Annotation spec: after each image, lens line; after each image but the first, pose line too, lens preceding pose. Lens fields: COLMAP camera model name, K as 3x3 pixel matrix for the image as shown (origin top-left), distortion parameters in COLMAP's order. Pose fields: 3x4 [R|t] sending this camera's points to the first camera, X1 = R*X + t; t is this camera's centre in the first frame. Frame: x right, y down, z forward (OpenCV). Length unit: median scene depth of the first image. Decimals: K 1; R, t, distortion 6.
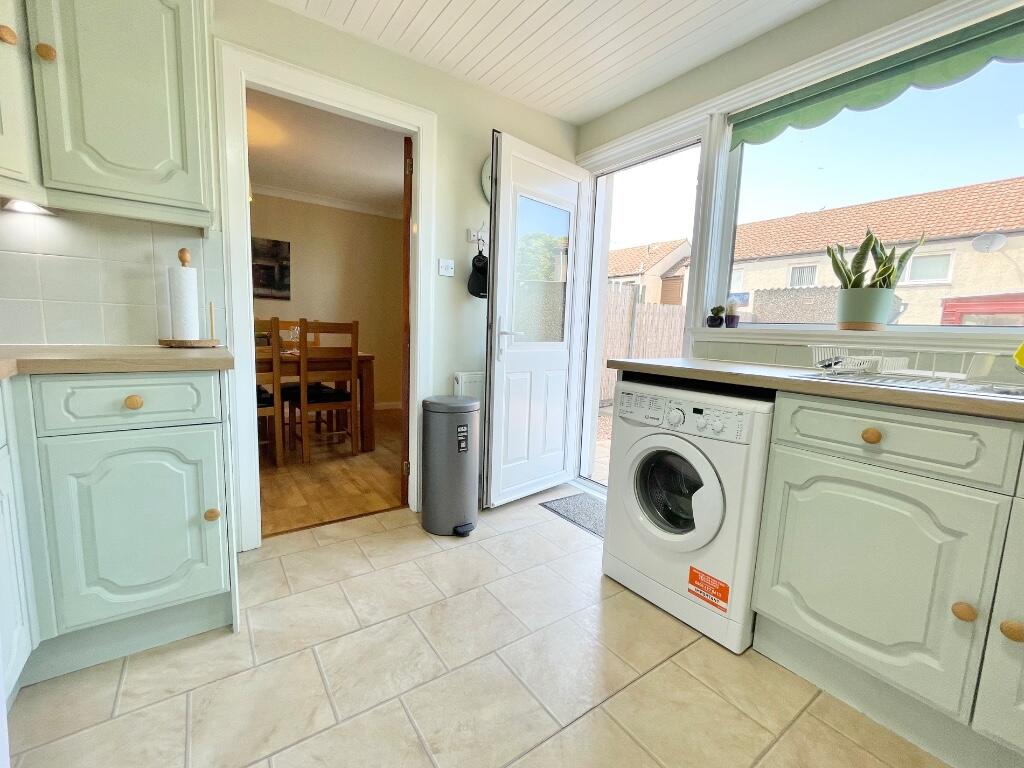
lens RADIAL K [[439.8, 0, 512.0], [0, 439.8, 384.0], [0, 0, 1]] dist [-0.002226, 0.000135]
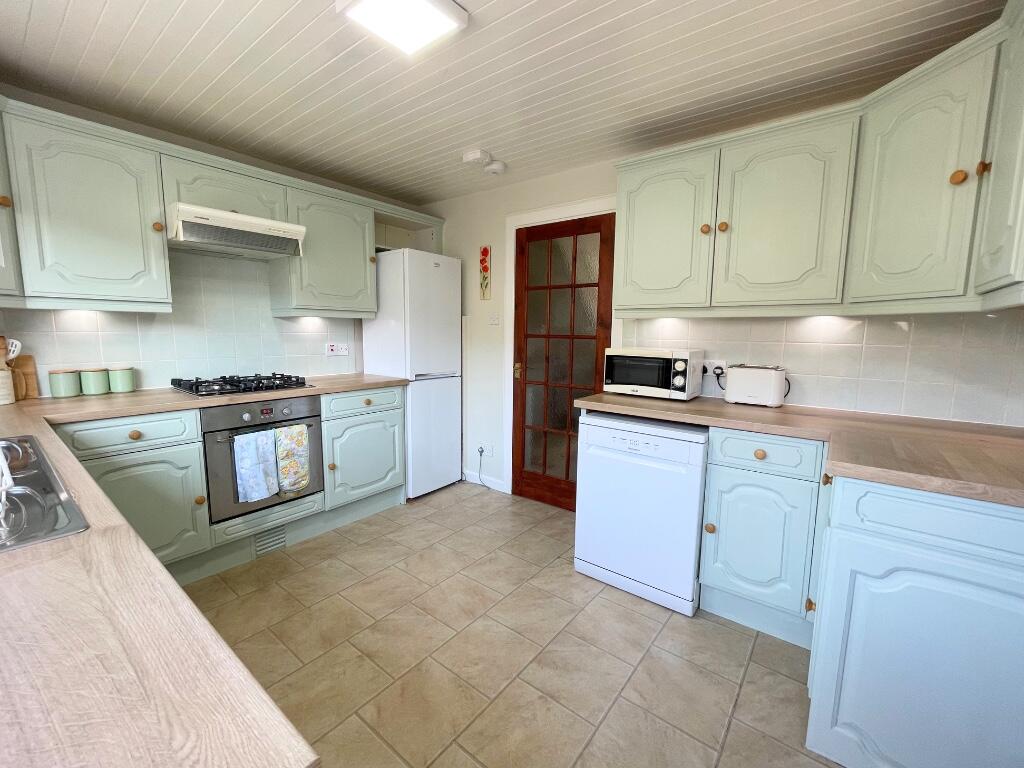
lens RADIAL K [[422.0, 0, 499.2], [0, 422.0, 383.4], [0, 0, 1]] dist [-0.000181, -0.000235]
pose [[-0.964576, -0.012601, -0.263504, 0.265660], [-0.076603, 0.969199, 0.234064, -0.367647], [0.252438, 0.245958, -0.935831, 1.594549]]
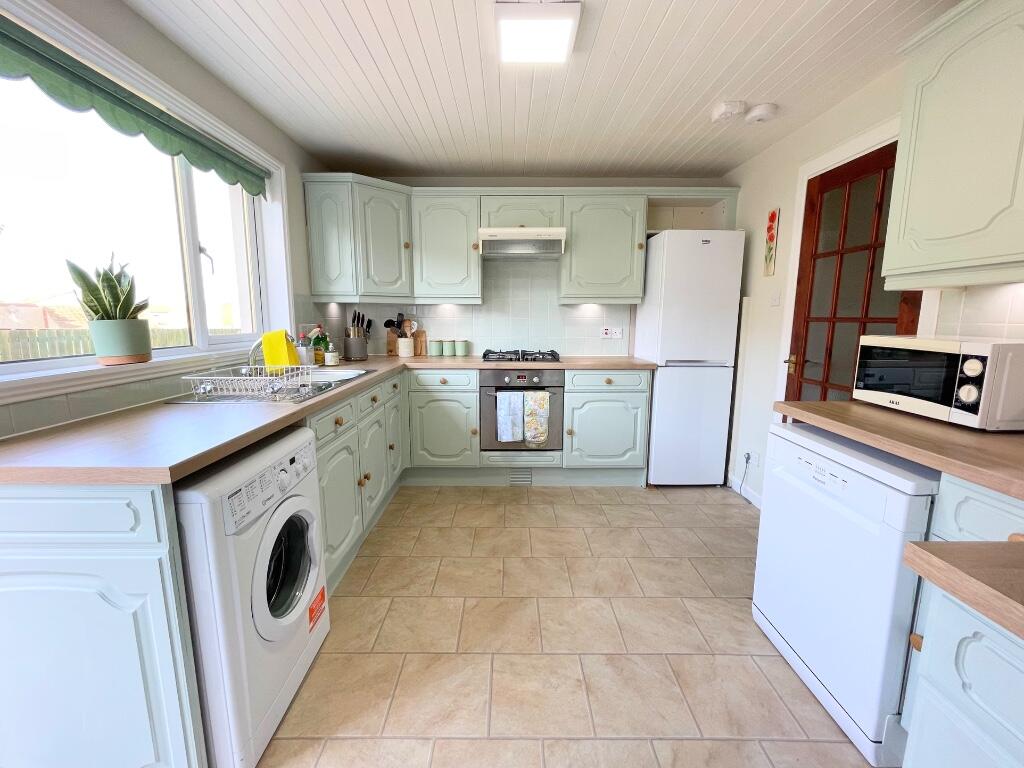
lens RADIAL K [[420.7, 0, 510.9], [0, 420.7, 382.0], [0, 0, 1]] dist [0.002470, -0.000402]
pose [[-0.813761, -0.125591, 0.567468, -0.512722], [0.041274, 0.961421, 0.271968, -0.370219], [-0.579732, 0.244738, -0.777183, 1.552493]]
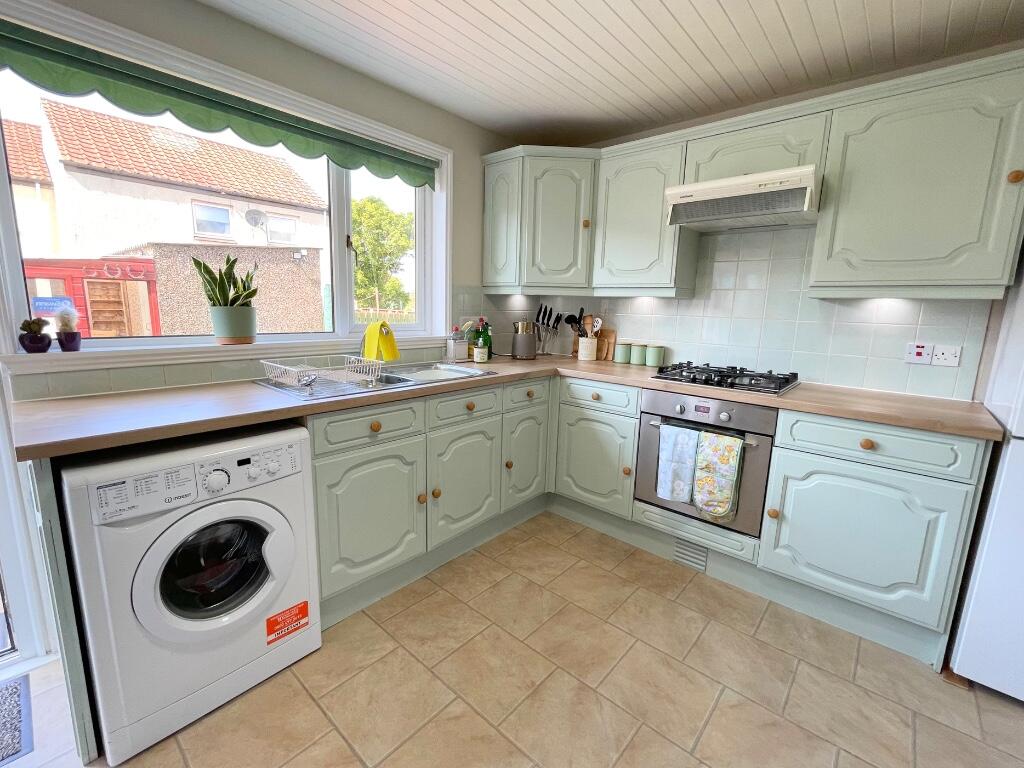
lens RADIAL K [[439.8, 0, 512.0], [0, 439.8, 384.0], [0, 0, 1]] dist [-0.002226, 0.000135]
pose [[-0.232714, -0.210905, 0.949402, -0.570141], [0.083966, 0.968201, 0.235663, -0.283677], [-0.968914, 0.134560, -0.207605, 0.712277]]
